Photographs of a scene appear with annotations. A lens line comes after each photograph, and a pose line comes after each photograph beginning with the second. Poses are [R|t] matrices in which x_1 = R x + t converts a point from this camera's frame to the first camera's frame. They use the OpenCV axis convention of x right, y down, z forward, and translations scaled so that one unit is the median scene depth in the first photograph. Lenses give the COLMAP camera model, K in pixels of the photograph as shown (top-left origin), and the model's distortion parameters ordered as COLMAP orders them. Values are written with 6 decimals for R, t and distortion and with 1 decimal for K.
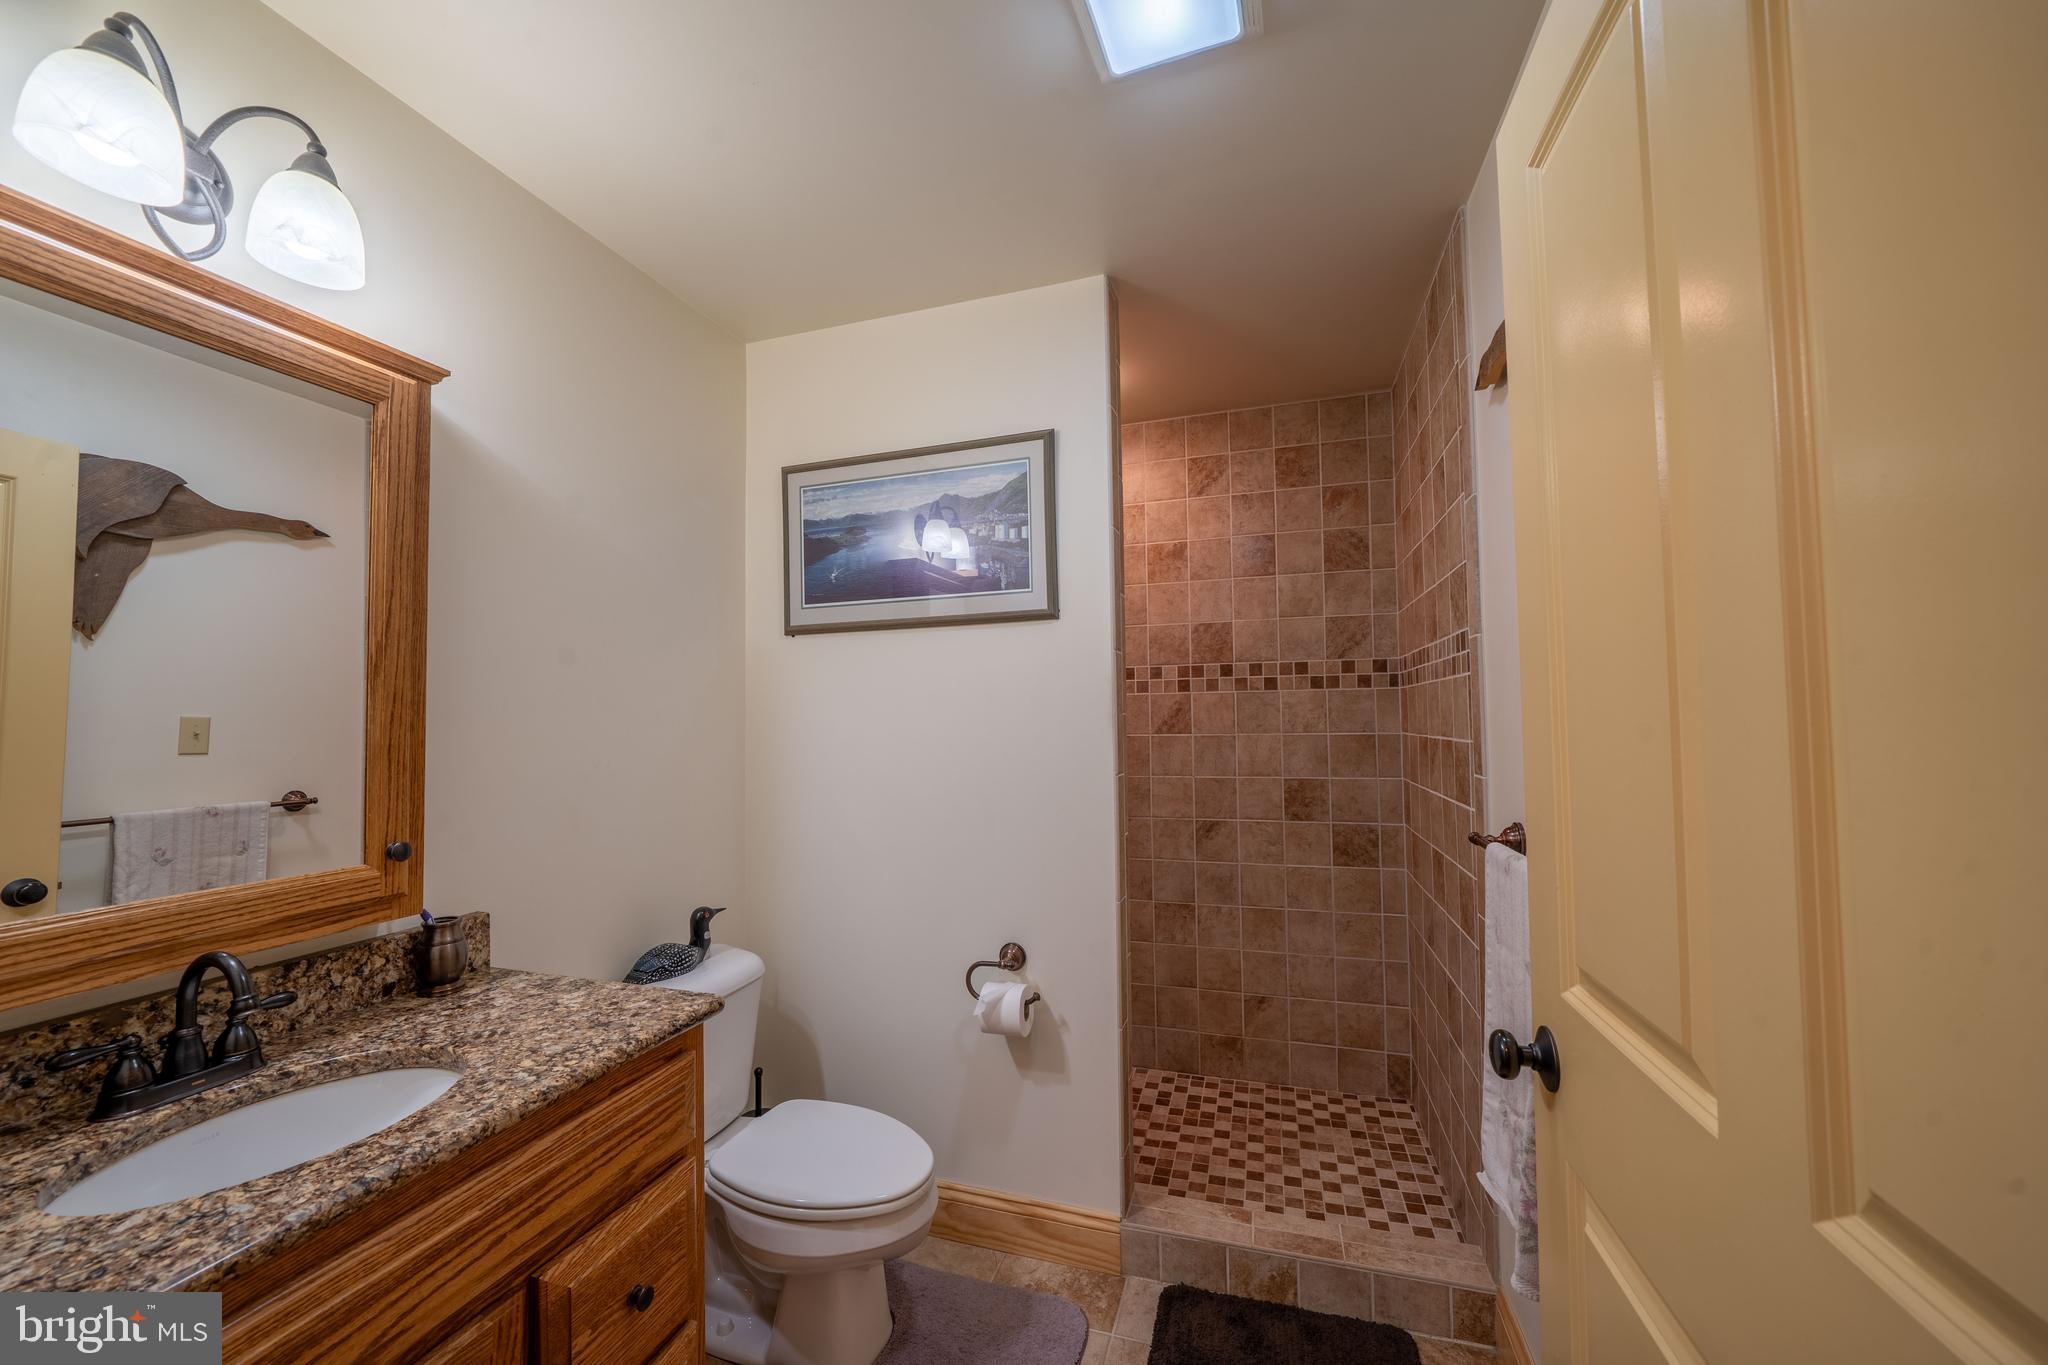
lens RADIAL K [[767.8, 0, 1024.0], [0, 767.8, 682.5], [0, 0, 1]] dist [-0.009410, 0.000327]
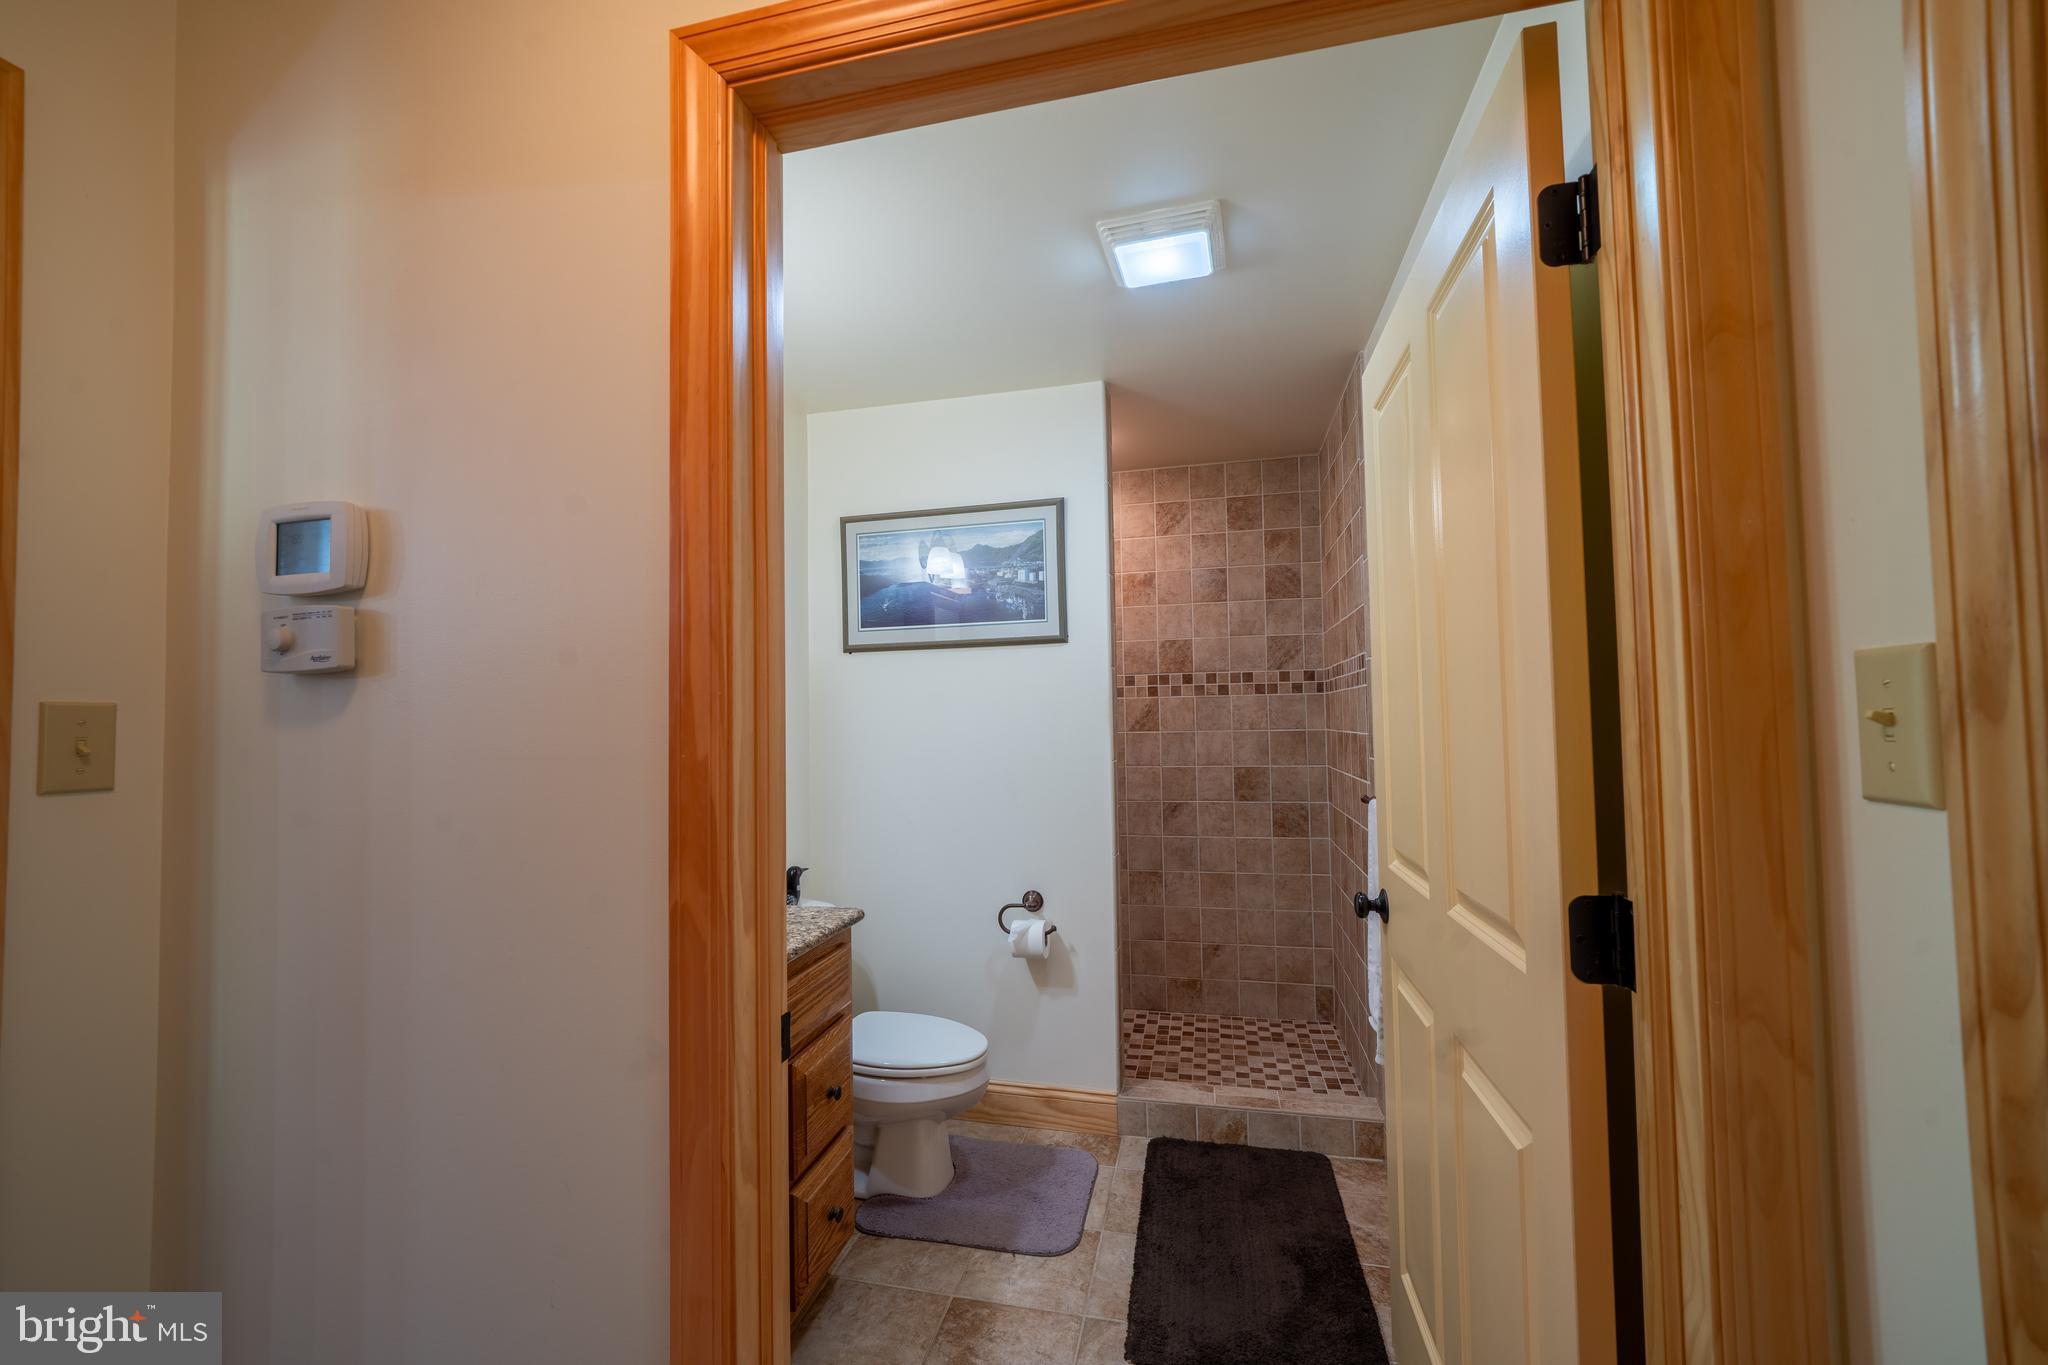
lens RADIAL K [[812.2, 0, 1024.0], [0, 812.2, 682.5], [0, 0, 1]] dist [0.002693, 0.000084]
pose [[0.996769, -0.000688, 0.080318, -0.117258], [0.000669, 1.000000, 0.000260, -0.012624], [-0.080319, -0.000205, 0.996769, -0.315036]]
